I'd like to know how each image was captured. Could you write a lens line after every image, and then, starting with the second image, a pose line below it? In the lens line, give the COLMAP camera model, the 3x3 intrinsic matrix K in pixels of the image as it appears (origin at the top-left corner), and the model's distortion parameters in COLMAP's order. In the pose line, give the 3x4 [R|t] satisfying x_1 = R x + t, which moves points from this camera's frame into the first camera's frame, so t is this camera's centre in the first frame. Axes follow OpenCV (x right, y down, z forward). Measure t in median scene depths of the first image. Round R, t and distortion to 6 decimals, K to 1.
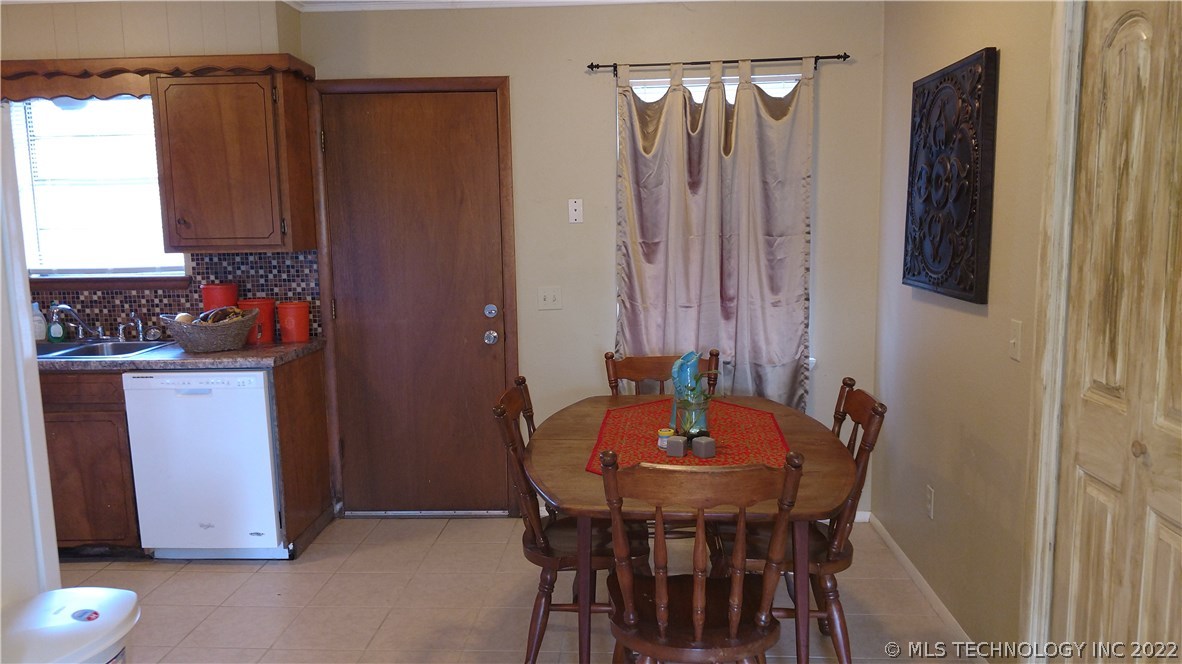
lens RADIAL K [[930.1, 0, 593.9], [0, 930.1, 342.8], [0, 0, 1]] dist [0.121751, -0.147419]
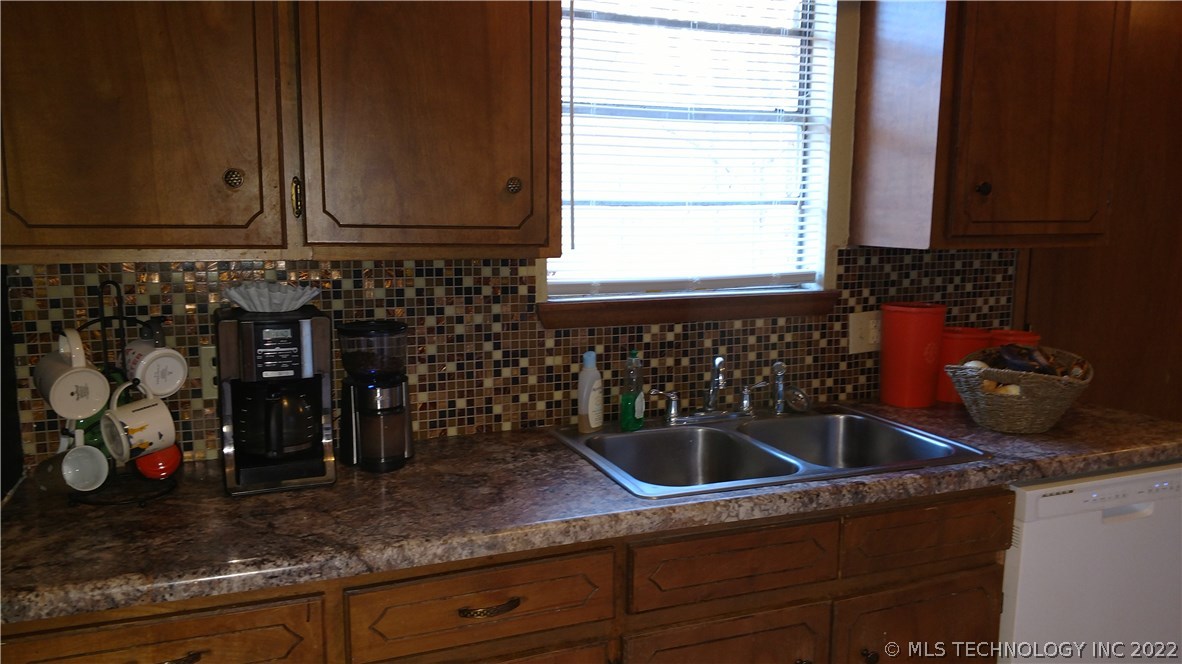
lens RADIAL K [[915.8, 0, 610.9], [0, 915.8, 363.5], [0, 0, 1]] dist [0.015432, -0.044239]
pose [[0.897504, -0.054649, 0.437607, -0.798900], [0.041741, 0.998364, 0.039069, -0.055606], [-0.439026, -0.016799, 0.898317, 0.584147]]
